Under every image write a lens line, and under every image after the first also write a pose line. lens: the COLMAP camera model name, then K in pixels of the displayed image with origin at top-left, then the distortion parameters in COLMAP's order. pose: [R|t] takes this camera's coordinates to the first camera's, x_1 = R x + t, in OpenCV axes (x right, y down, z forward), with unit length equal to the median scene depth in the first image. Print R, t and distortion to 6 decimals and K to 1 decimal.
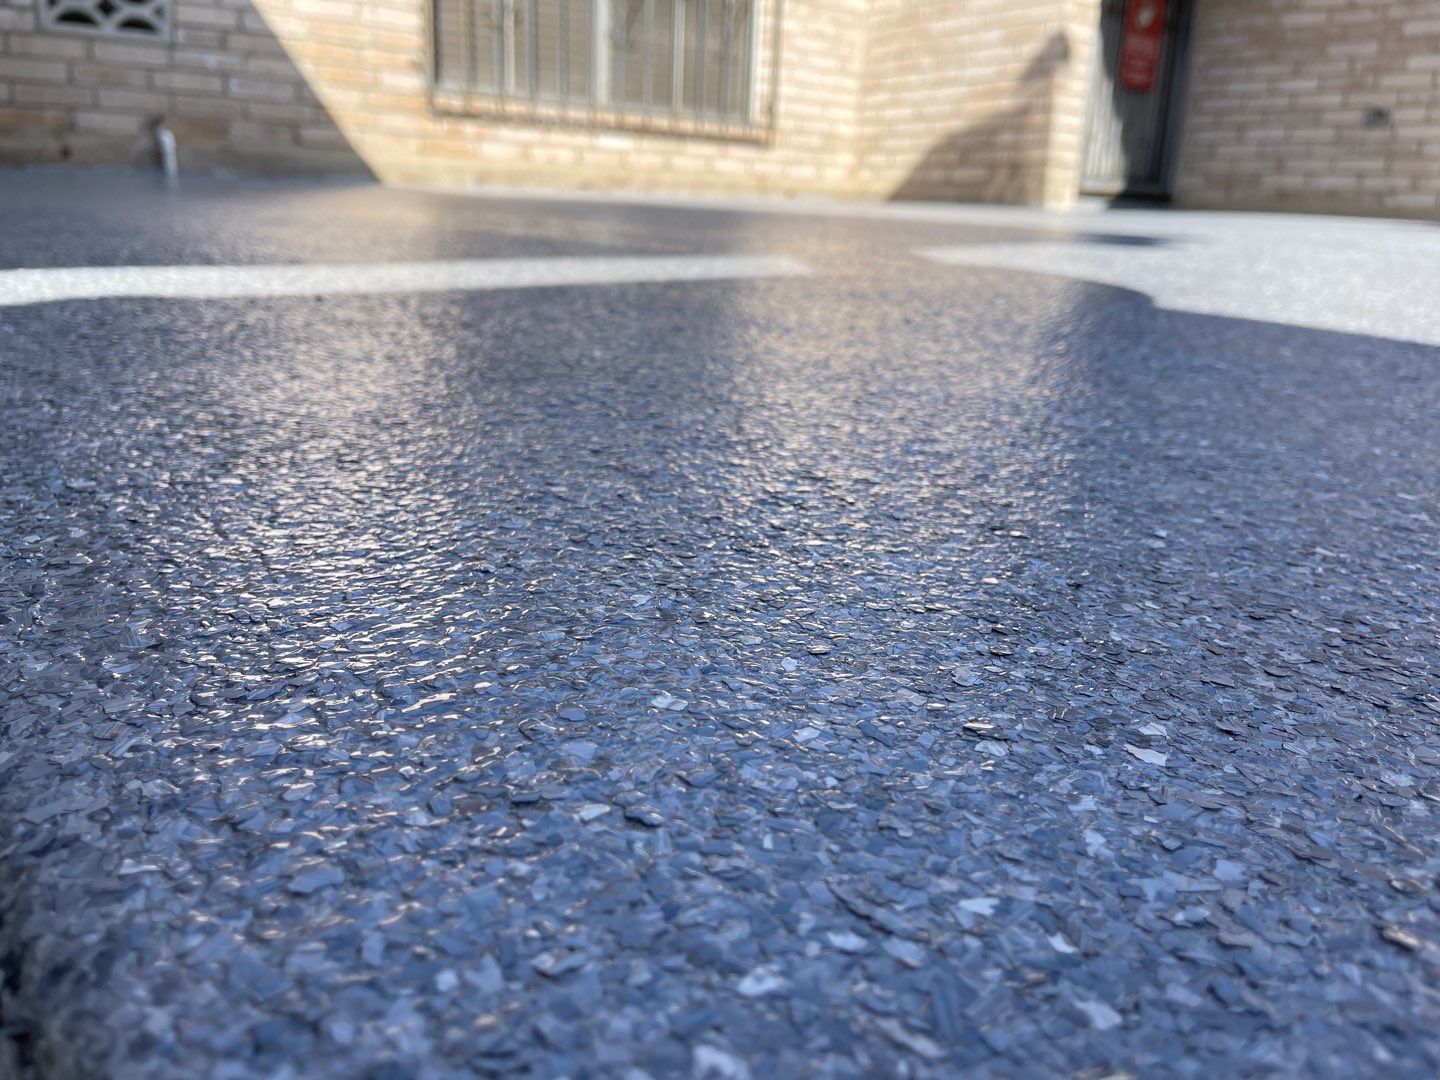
lens RADIAL K [[1115.2, 0, 704.6], [0, 1115.2, 537.8], [0, 0, 1]] dist [0.044237, -0.088729]
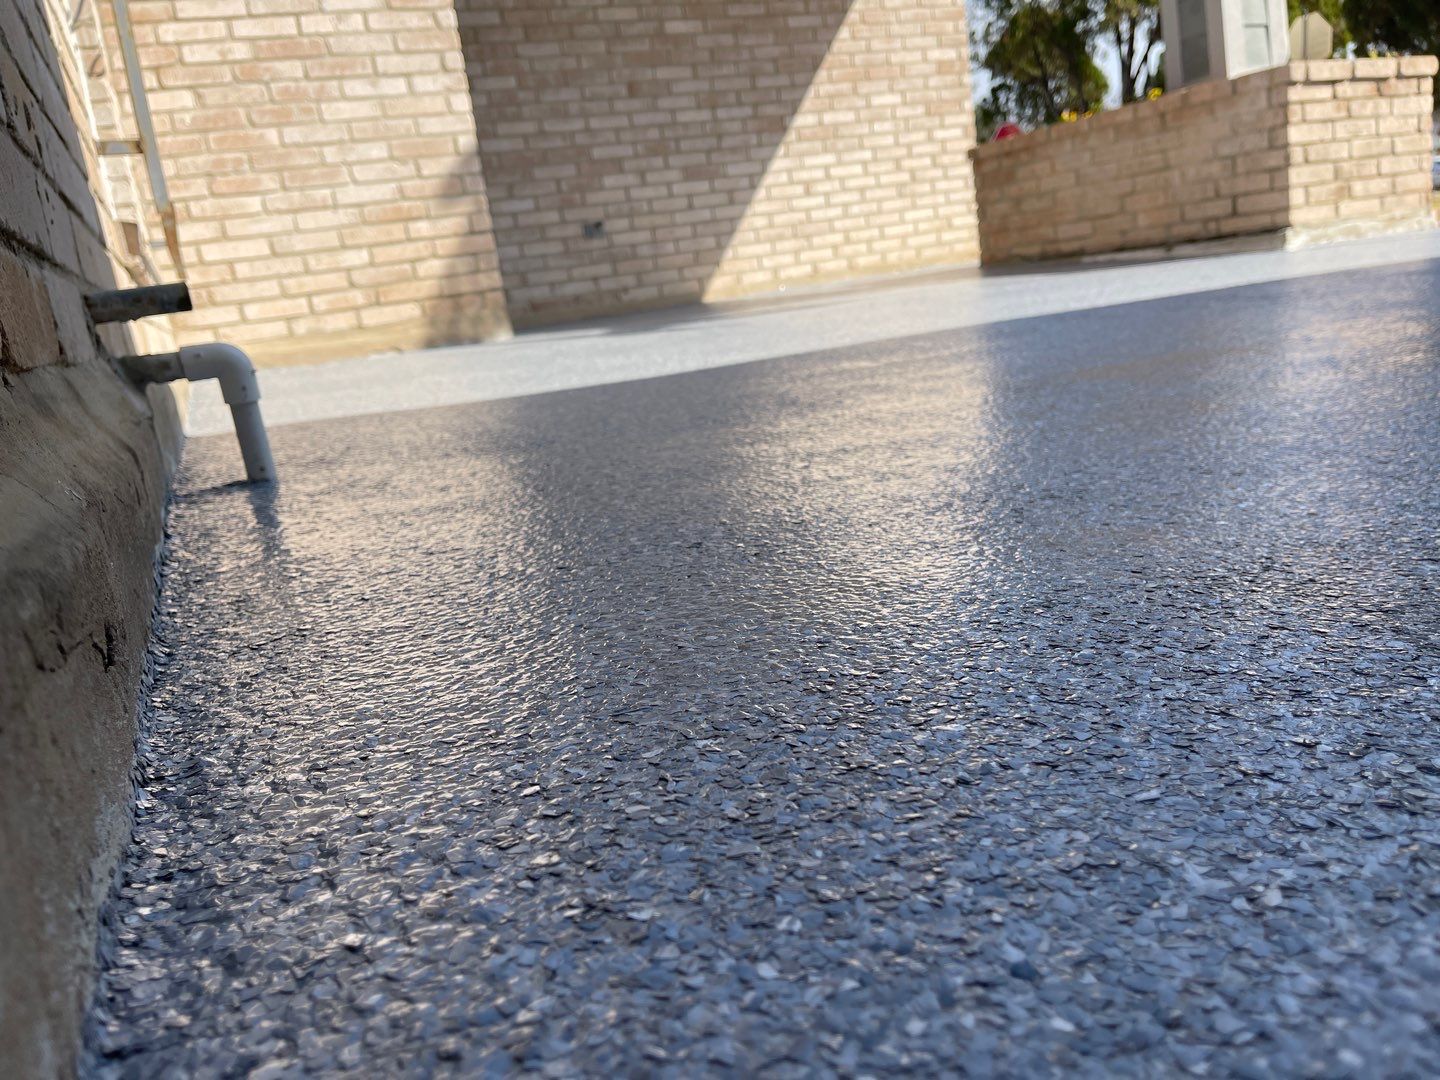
lens RADIAL K [[1110.9, 0, 710.6], [0, 1110.9, 537.6], [0, 0, 1]] dist [0.065638, -0.104314]
pose [[0.231711, -0.283175, 0.930657, -0.528000], [0.402422, 0.898898, 0.173318, -0.235388], [-0.885645, 0.334357, 0.322240, 0.609997]]
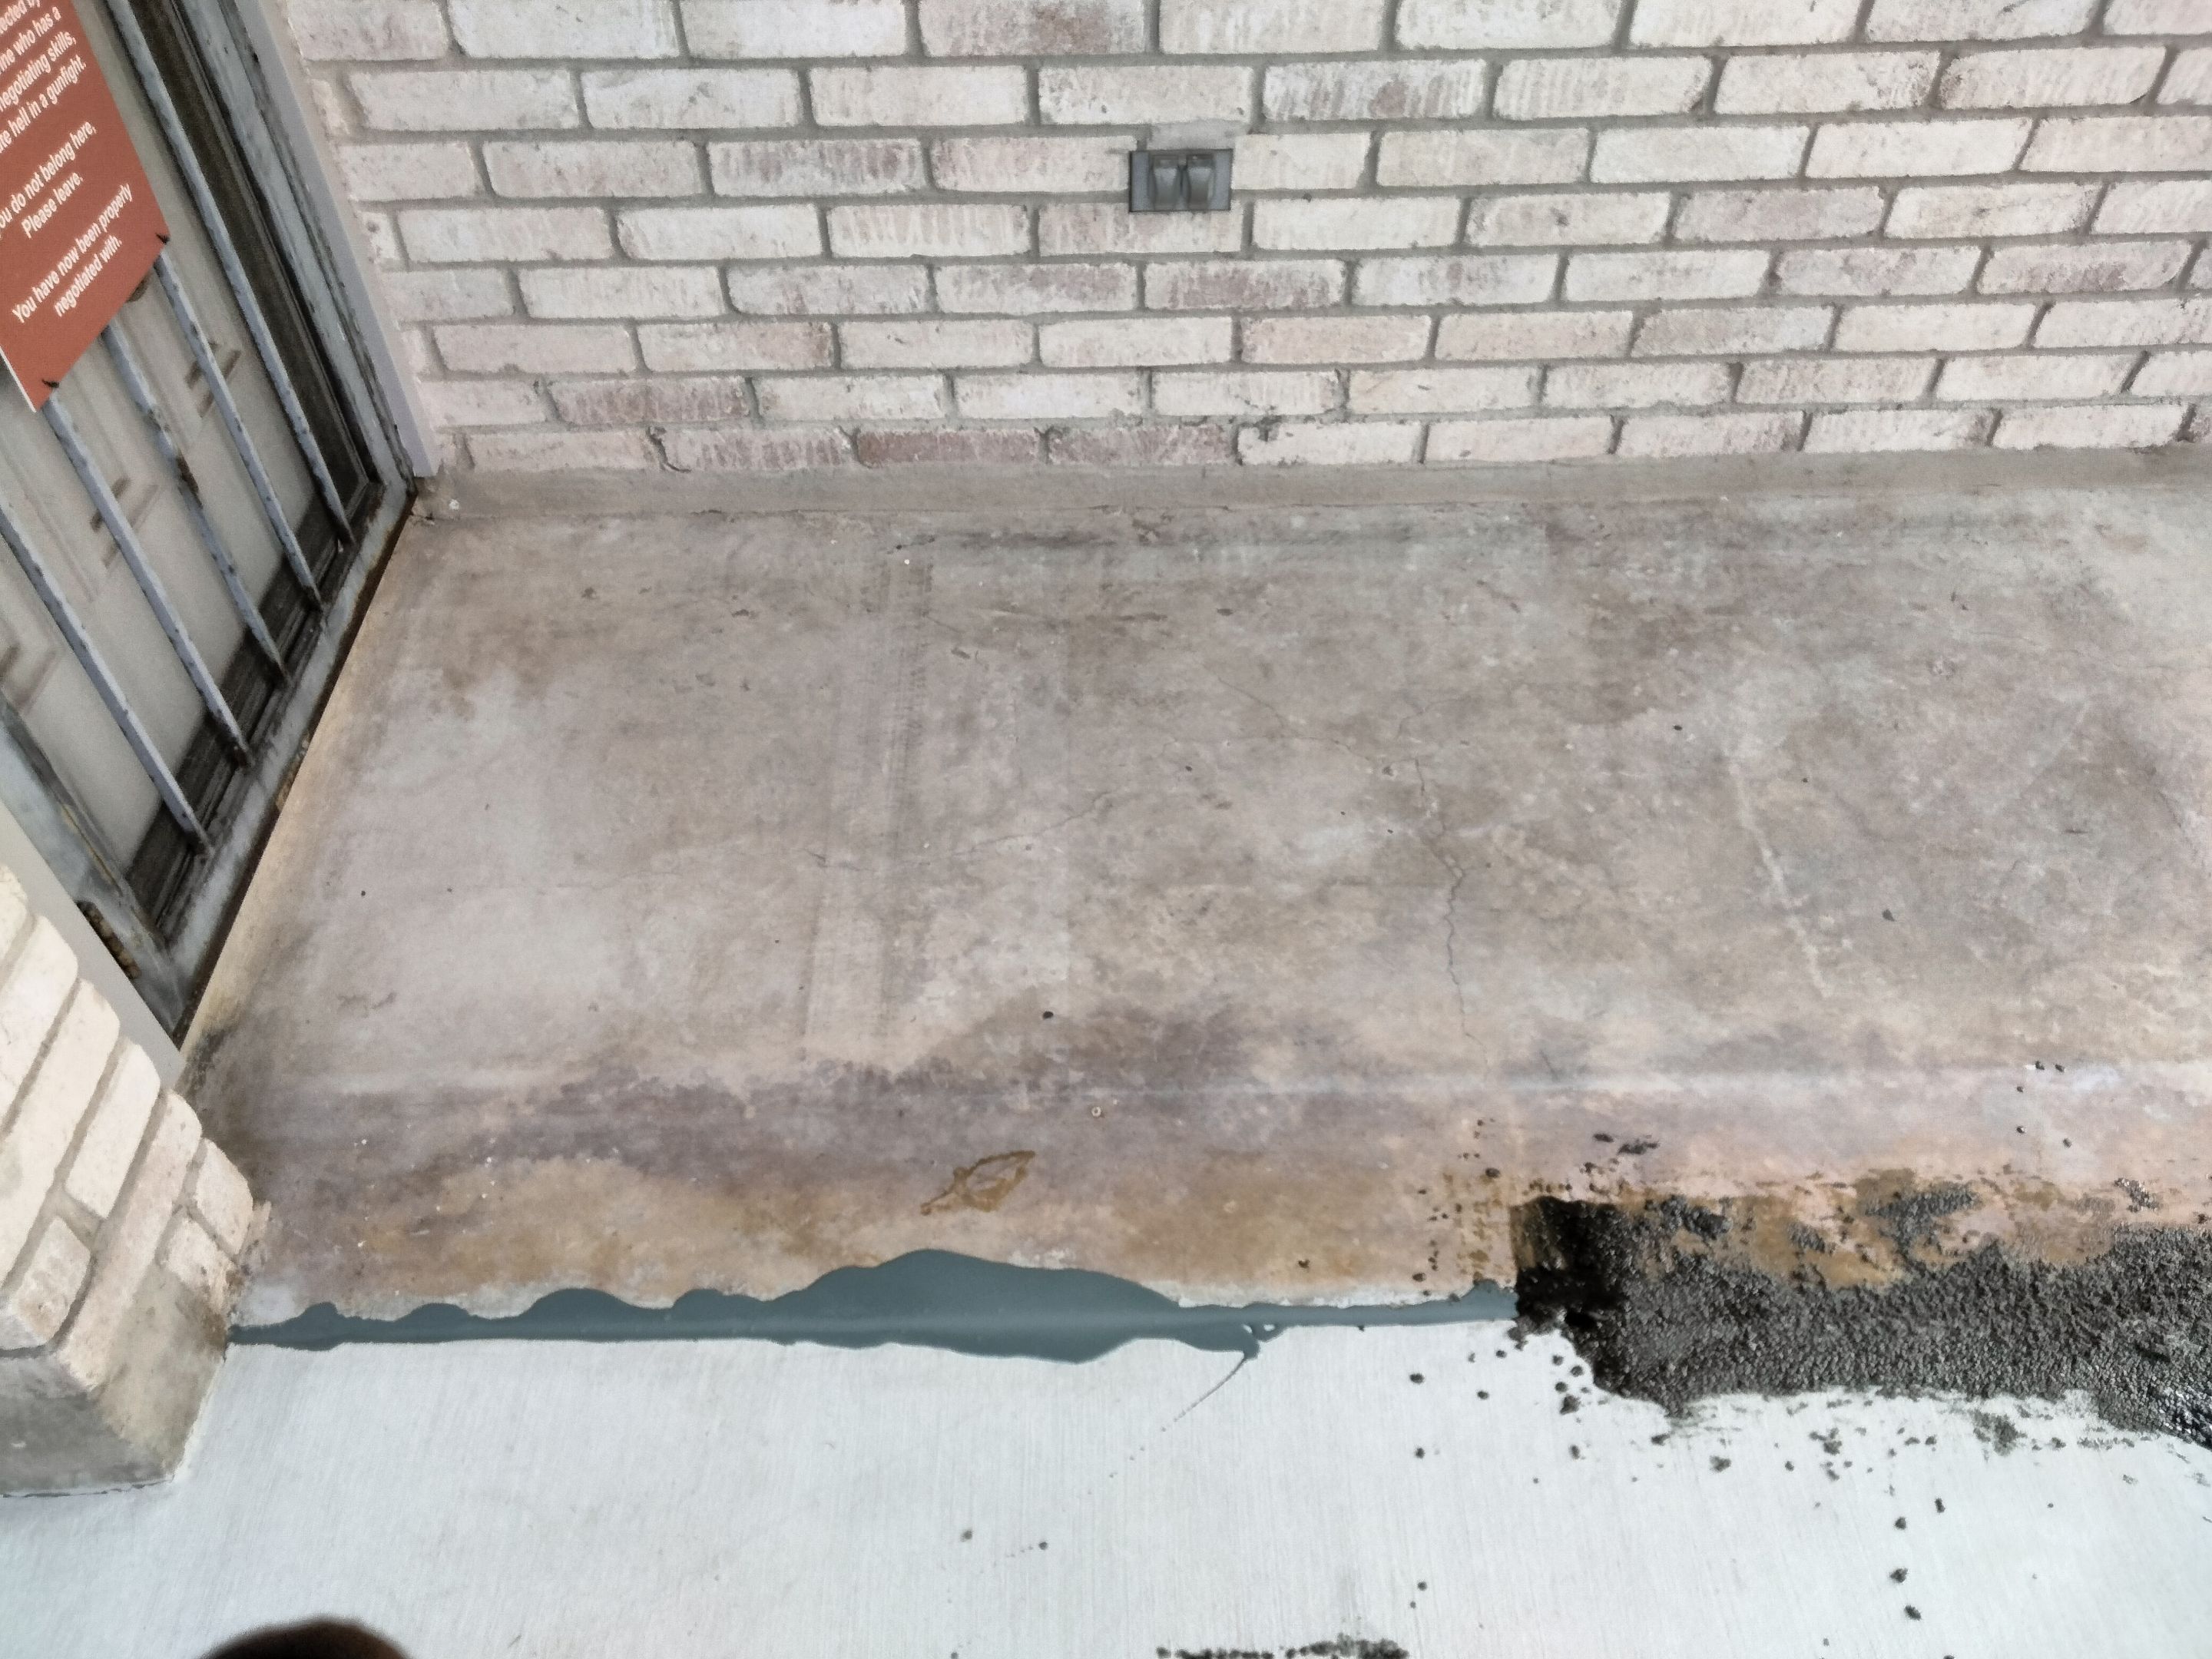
lens RADIAL K [[1662.8, 0, 1084.5], [0, 1662.8, 847.9], [0, 0, 1]] dist [0.026136, -0.005401]
pose [[0.602360, -0.612728, 0.511593, 0.303087], [0.248721, 0.753080, 0.609105, -0.482908], [-0.758486, -0.239657, 0.606023, 0.737813]]
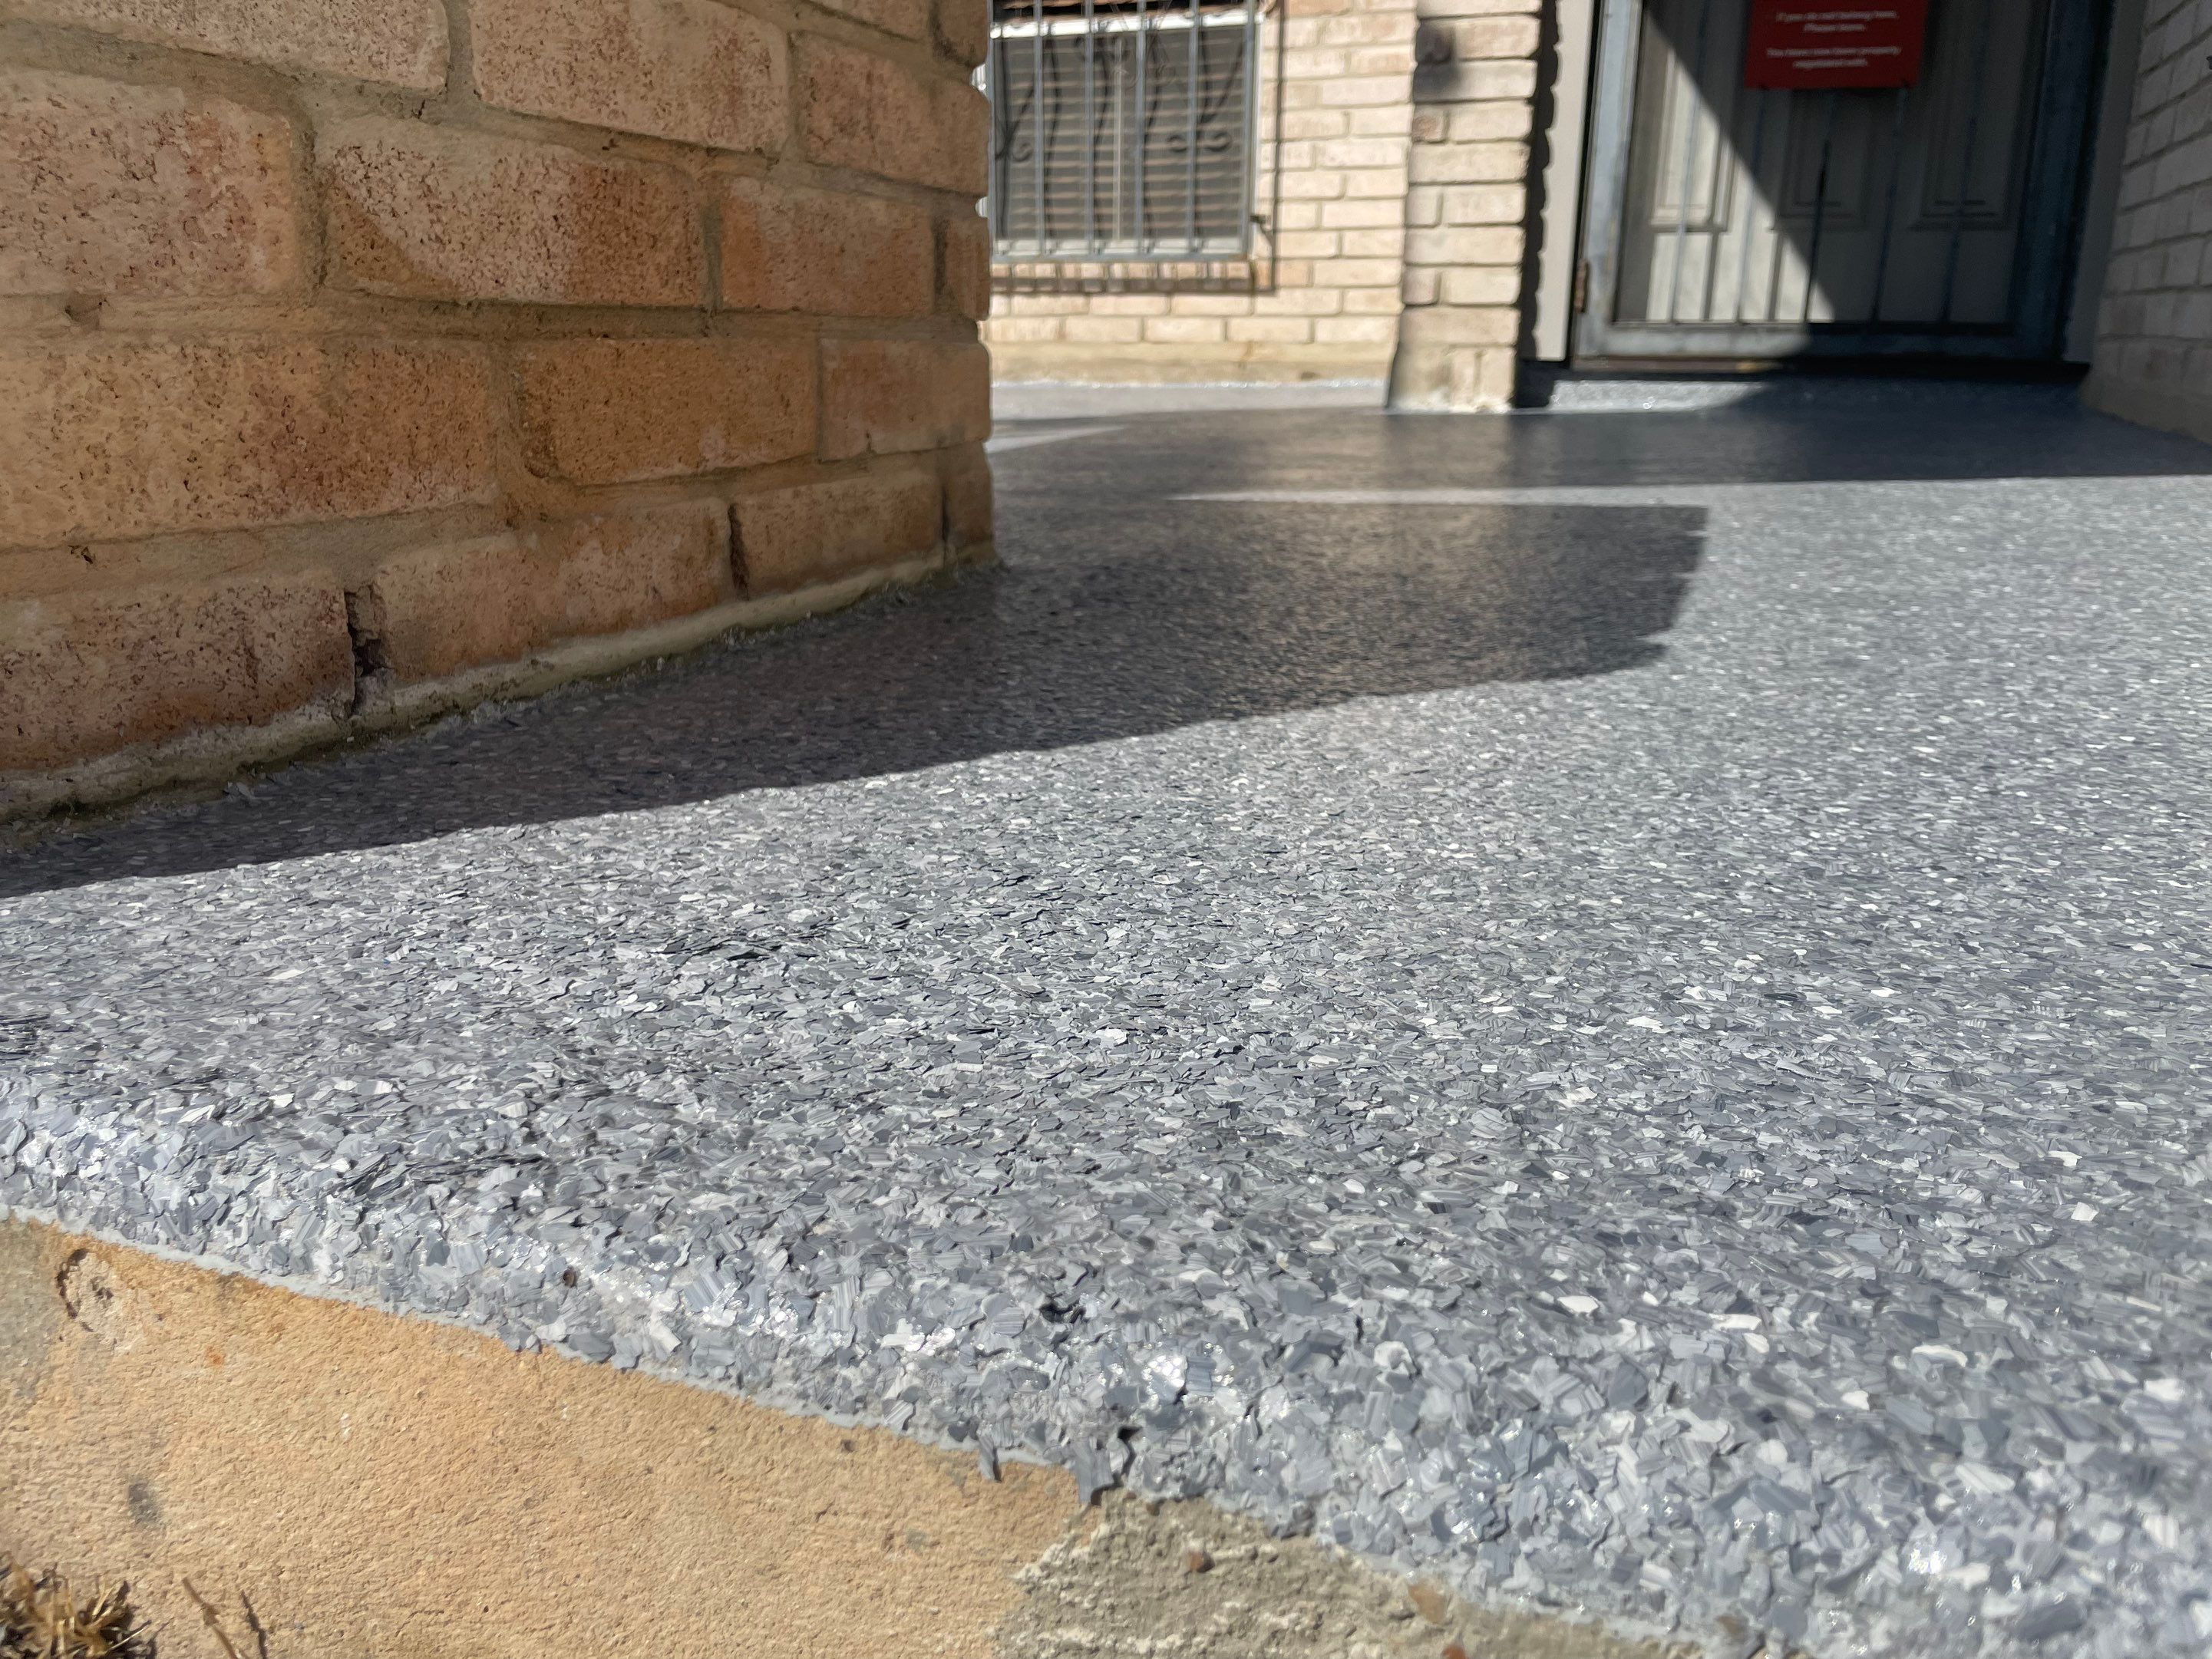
lens RADIAL K [[1706.2, 0, 1087.1], [0, 1706.2, 825.4], [0, 0, 1]] dist [0.065638, -0.104314]
pose [[0.520447, 0.203501, -0.829290, 0.824741], [-0.223046, 0.969868, 0.098017, -0.167545], [0.824248, 0.133957, 0.550155, 0.531036]]
